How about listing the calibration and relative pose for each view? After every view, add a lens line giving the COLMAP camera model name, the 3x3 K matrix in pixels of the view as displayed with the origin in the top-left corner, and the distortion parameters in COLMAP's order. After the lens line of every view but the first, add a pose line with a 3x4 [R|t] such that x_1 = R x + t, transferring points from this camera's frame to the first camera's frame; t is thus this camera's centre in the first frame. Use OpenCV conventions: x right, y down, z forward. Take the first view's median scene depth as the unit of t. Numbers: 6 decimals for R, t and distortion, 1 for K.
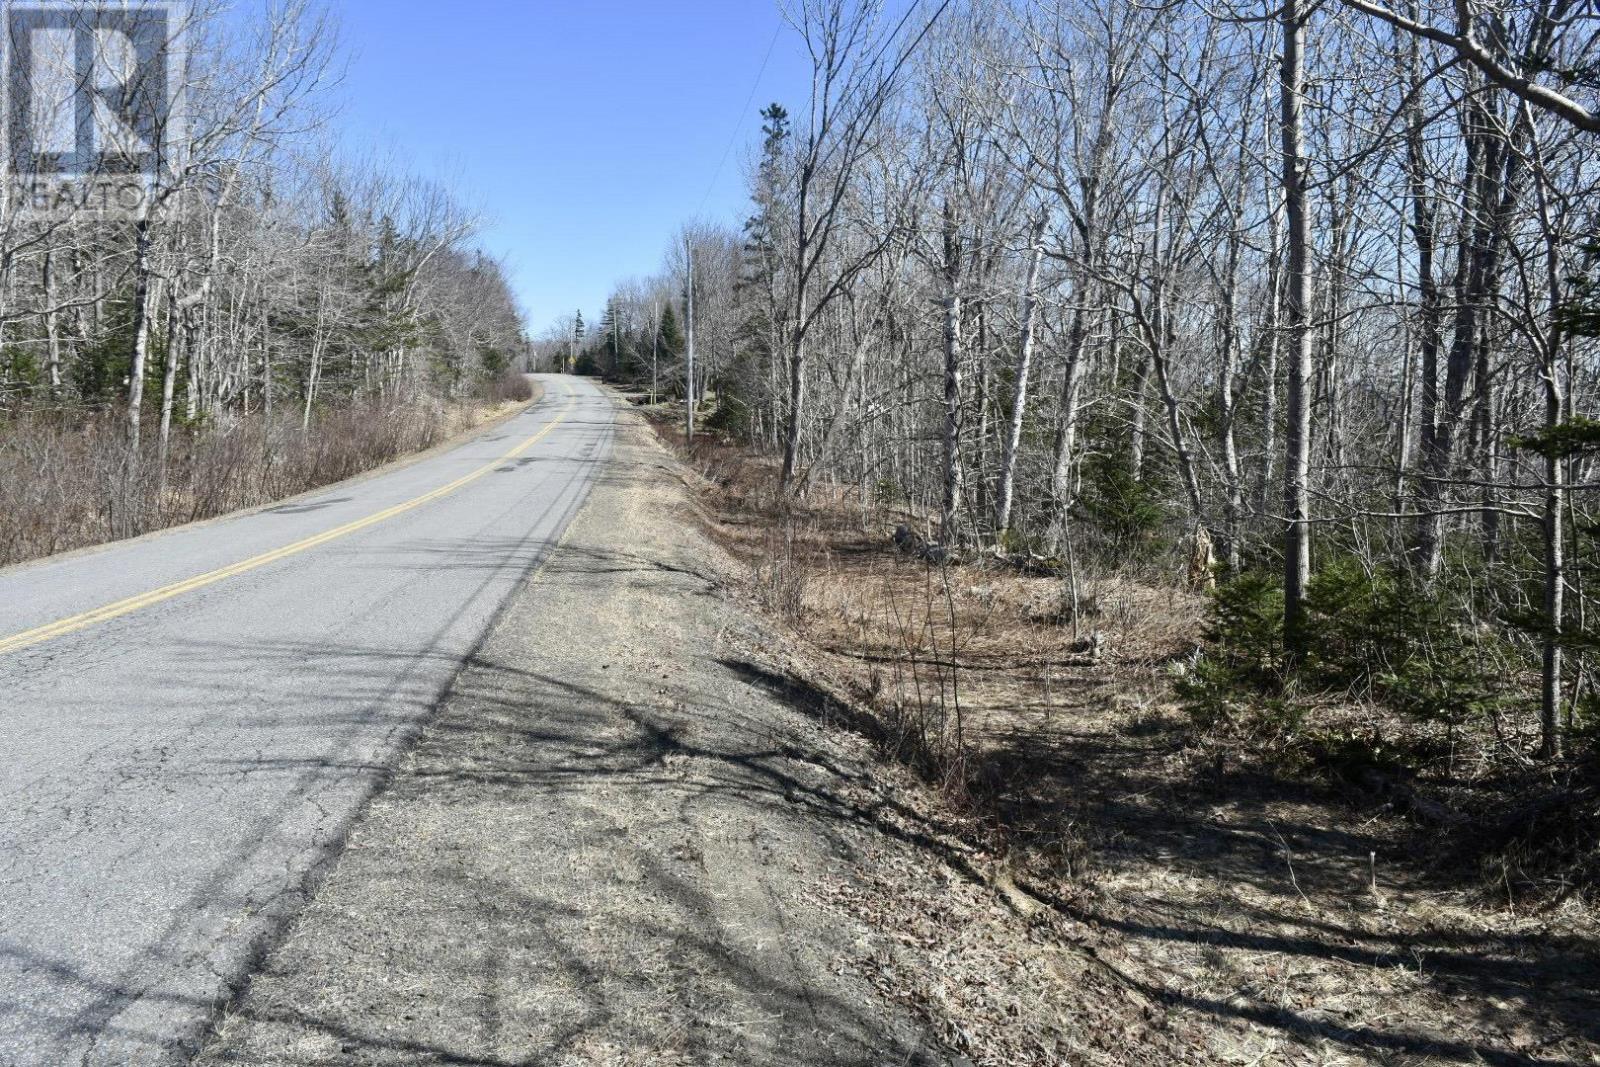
lens RADIAL K [[1241.4, 0, 791.6], [0, 1241.4, 529.1], [0, 0, 1]] dist [-0.021146, 0.017321]
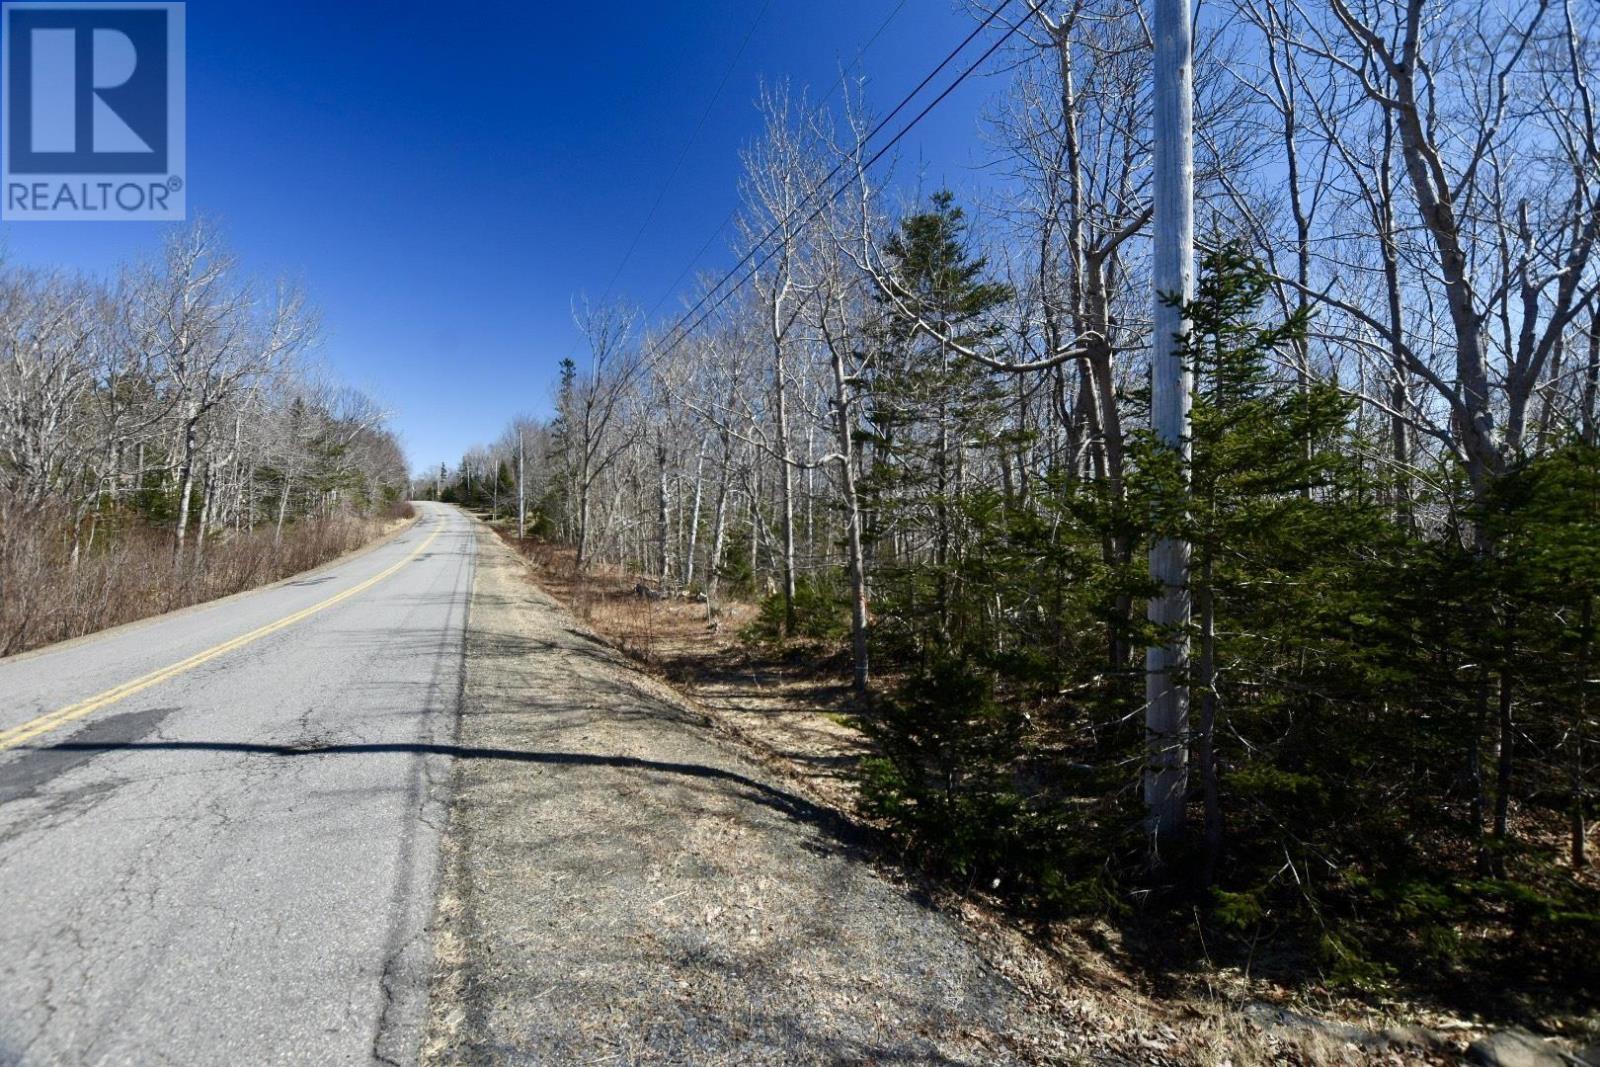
lens RADIAL K [[728.7, 0, 799.9], [0, 728.7, 521.0], [0, 0, 1]] dist [-0.019368, 0.000117]
pose [[0.955903, -0.005826, 0.293623, -0.011233], [0.033383, 0.995479, -0.088927, 0.011799], [-0.291777, 0.094807, 0.951776, -0.254688]]
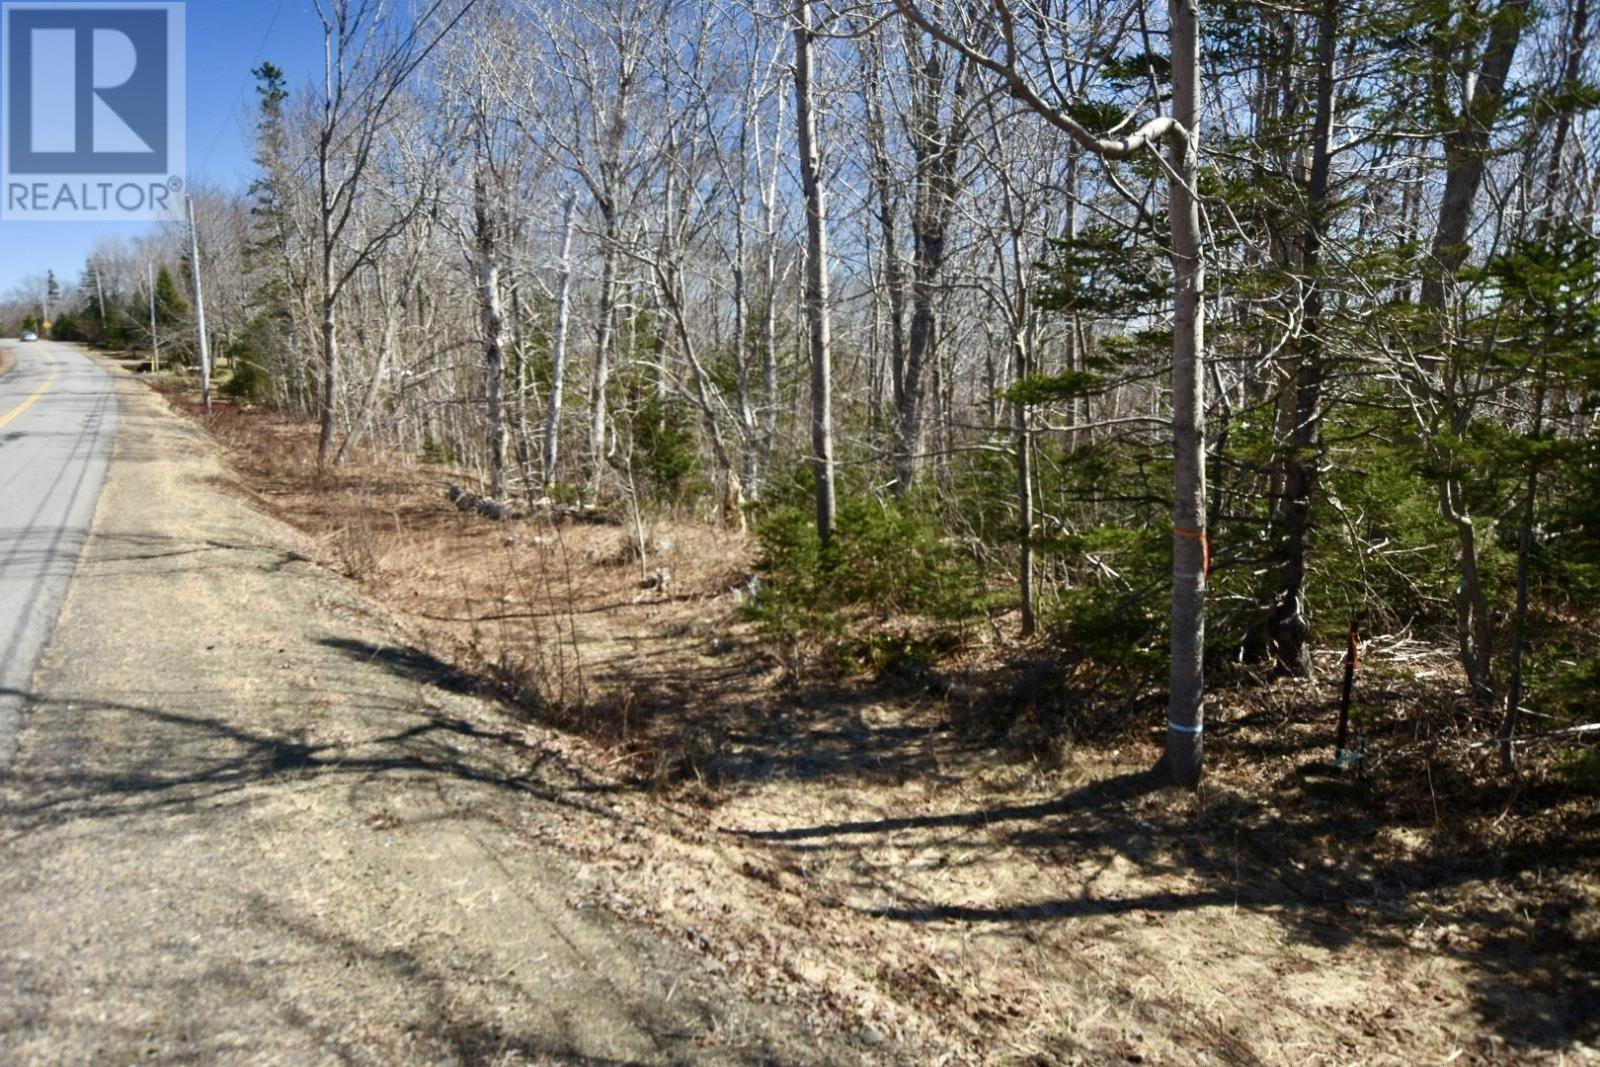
lens RADIAL K [[1115.0, 0, 797.9], [0, 1115.0, 533.0], [0, 0, 1]] dist [0.008116, 0.005996]
pose [[0.915860, -0.069799, 0.395384, -0.024468], [0.051127, 0.997031, 0.057581, -0.001743], [-0.398229, -0.032521, 0.916709, 0.007963]]
